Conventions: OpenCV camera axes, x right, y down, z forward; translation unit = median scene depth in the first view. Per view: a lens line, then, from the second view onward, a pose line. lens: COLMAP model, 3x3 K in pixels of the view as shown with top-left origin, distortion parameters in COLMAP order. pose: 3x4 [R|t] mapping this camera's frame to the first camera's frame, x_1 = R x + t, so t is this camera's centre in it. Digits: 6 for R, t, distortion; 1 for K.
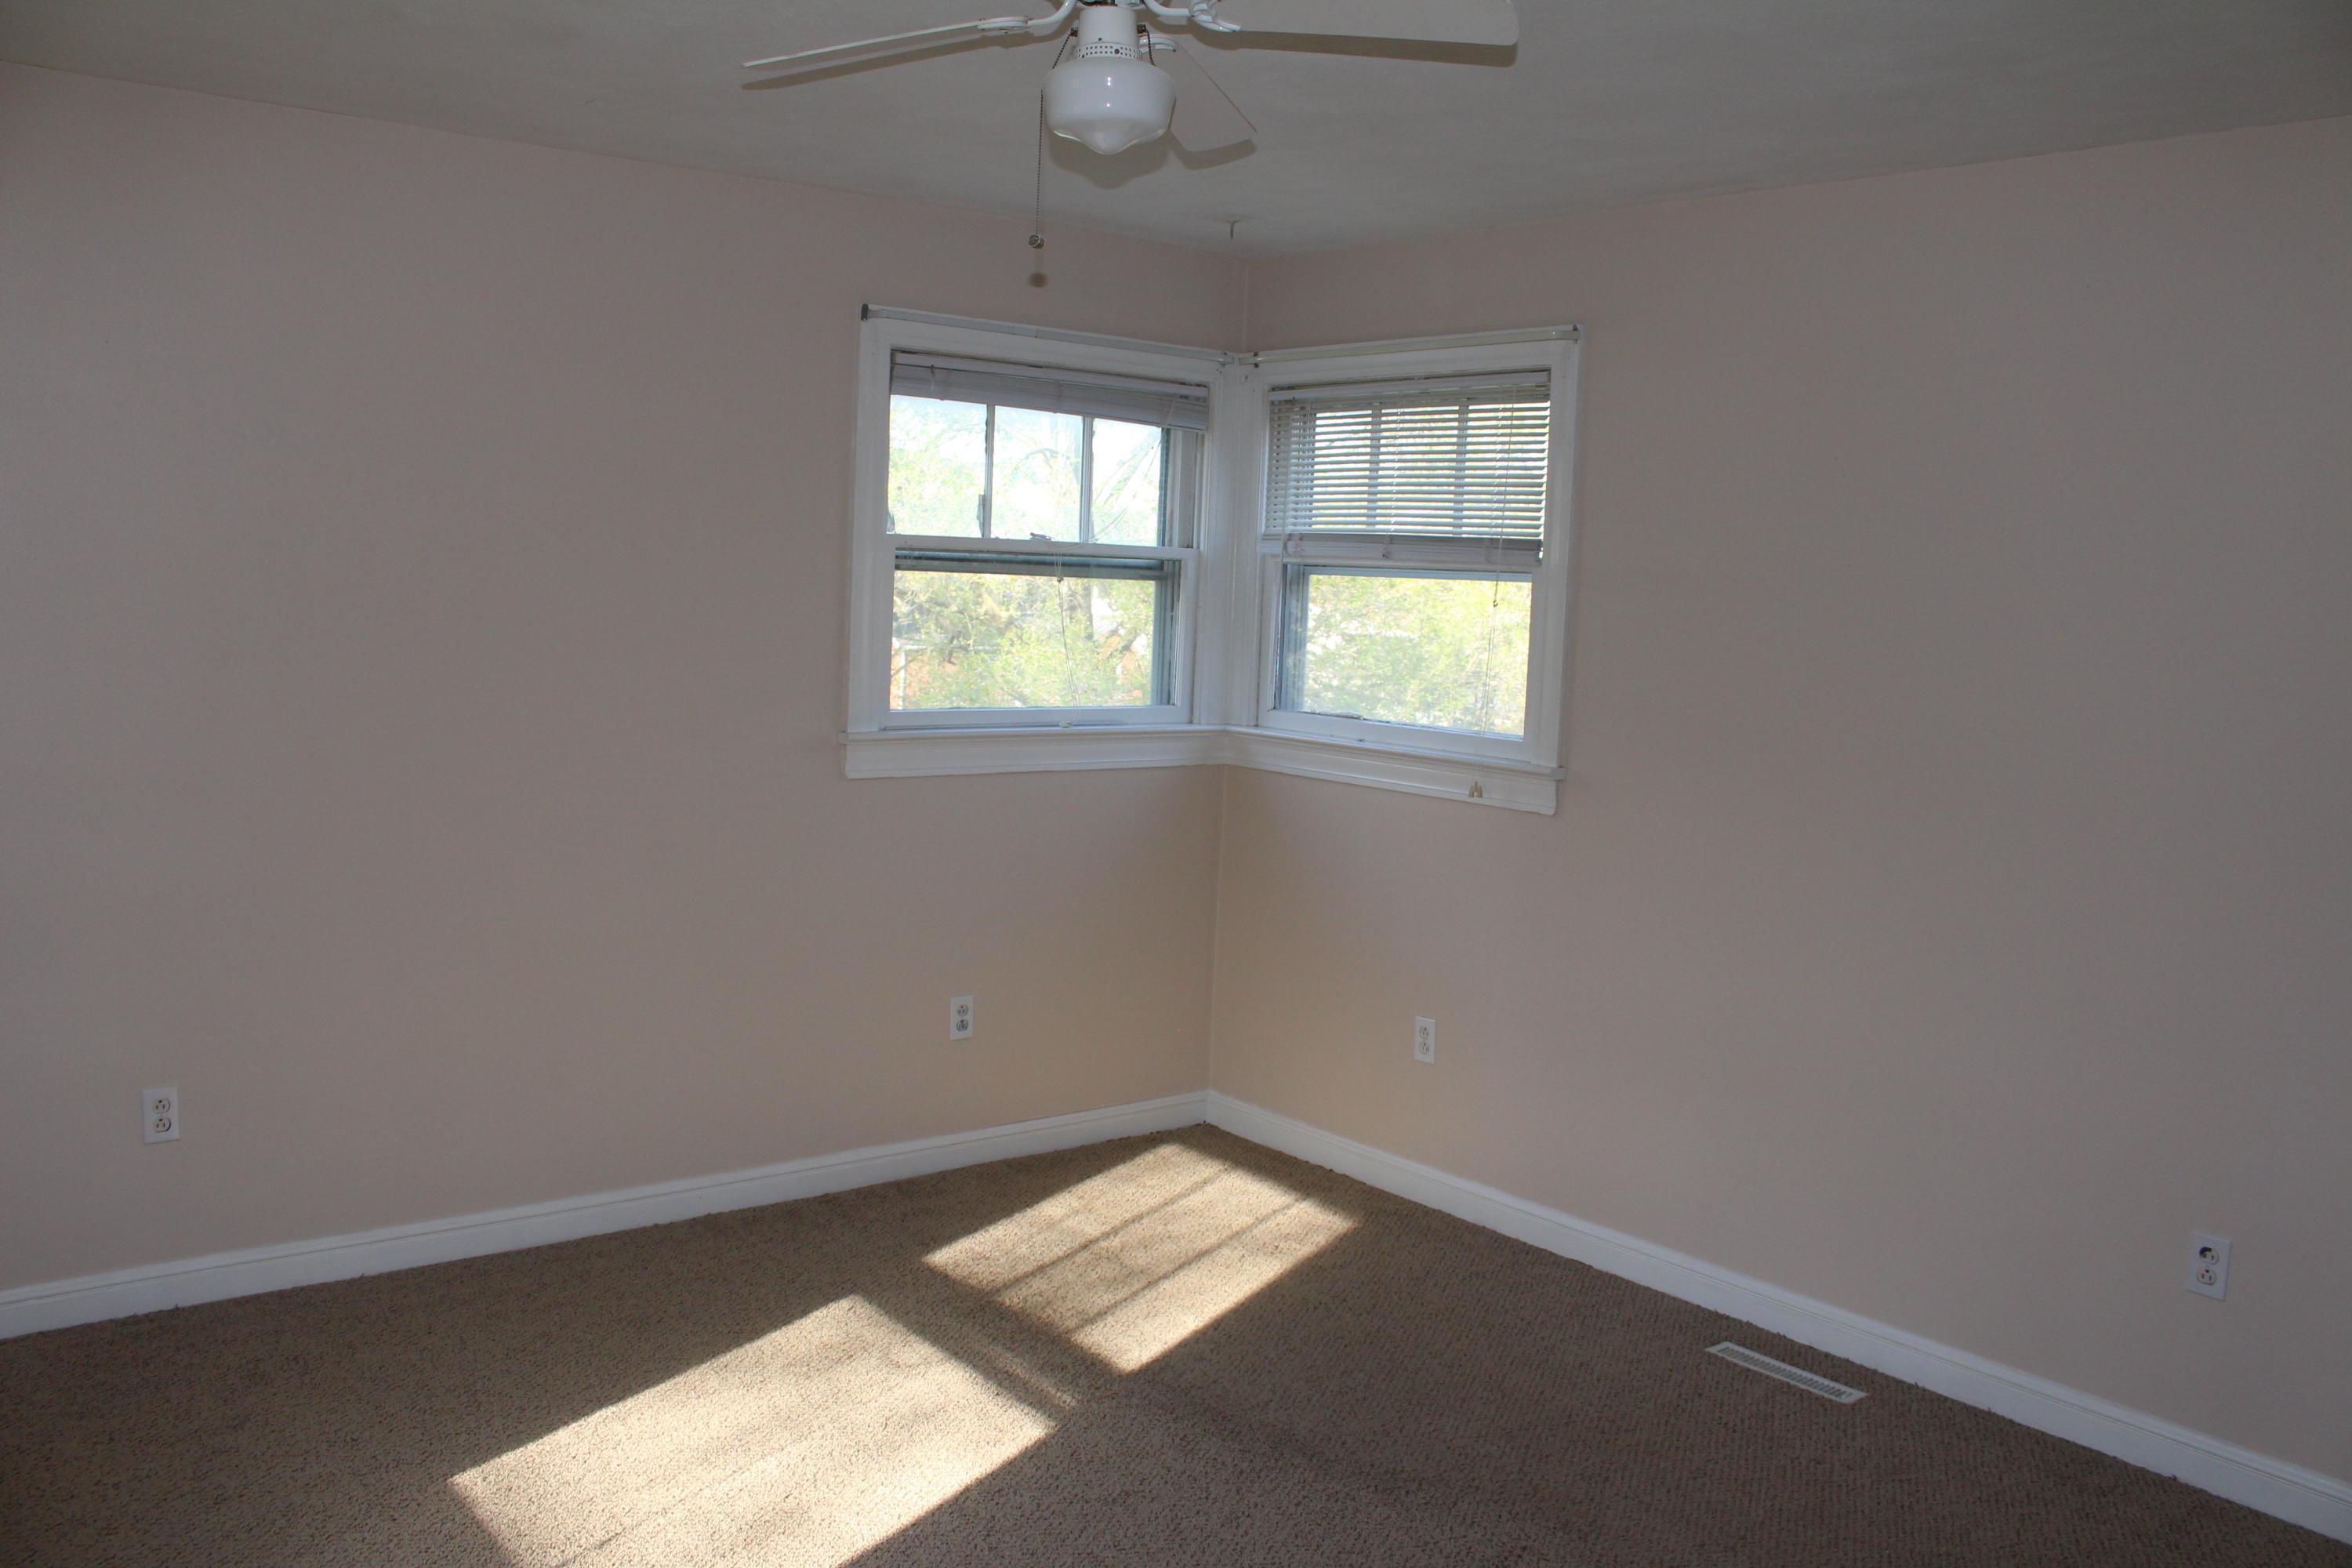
lens RADIAL K [[1941.4, 0, 1184.7], [0, 1941.4, 797.2], [0, 0, 1]] dist [-0.150868, 0.116790]
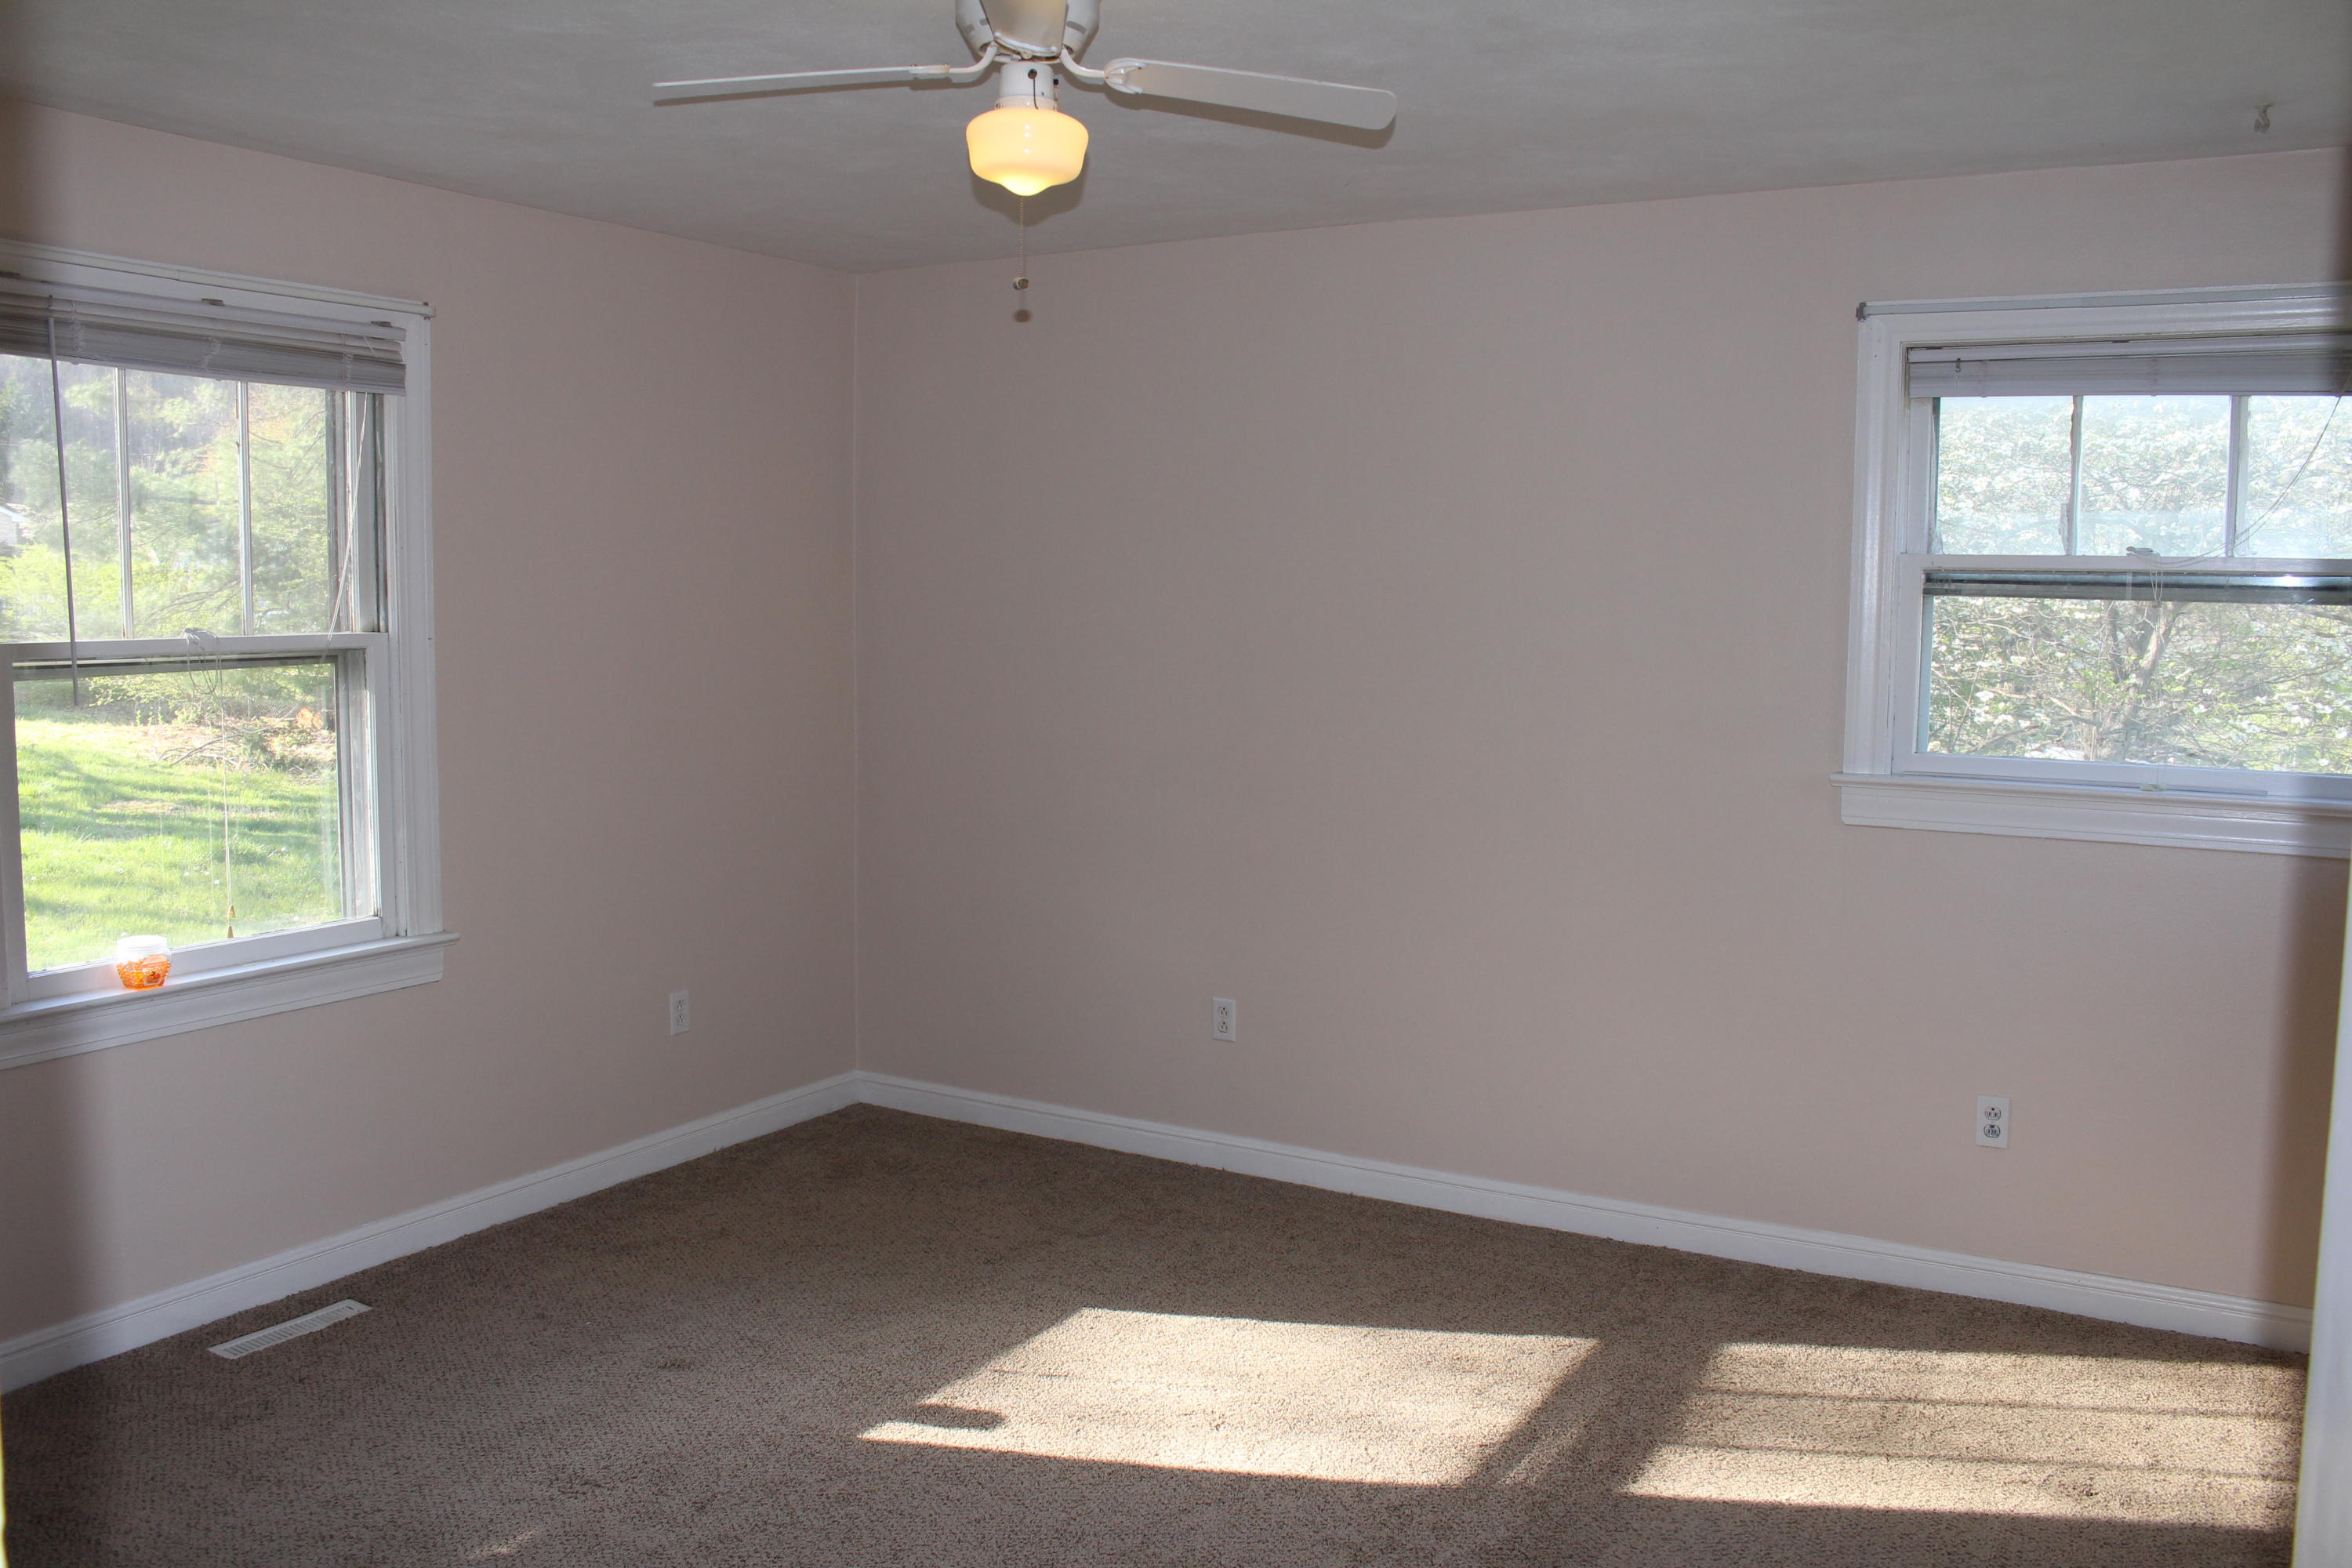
lens RADIAL K [[1941.4, 0, 1175.6], [0, 1941.4, 787.1], [0, 0, 1]] dist [-0.150868, 0.116790]
pose [[0.348737, 0.060361, -0.935275, 0.560513], [-0.101467, 0.994490, 0.026349, -0.018577], [0.931712, 0.085711, 0.352940, 0.387729]]
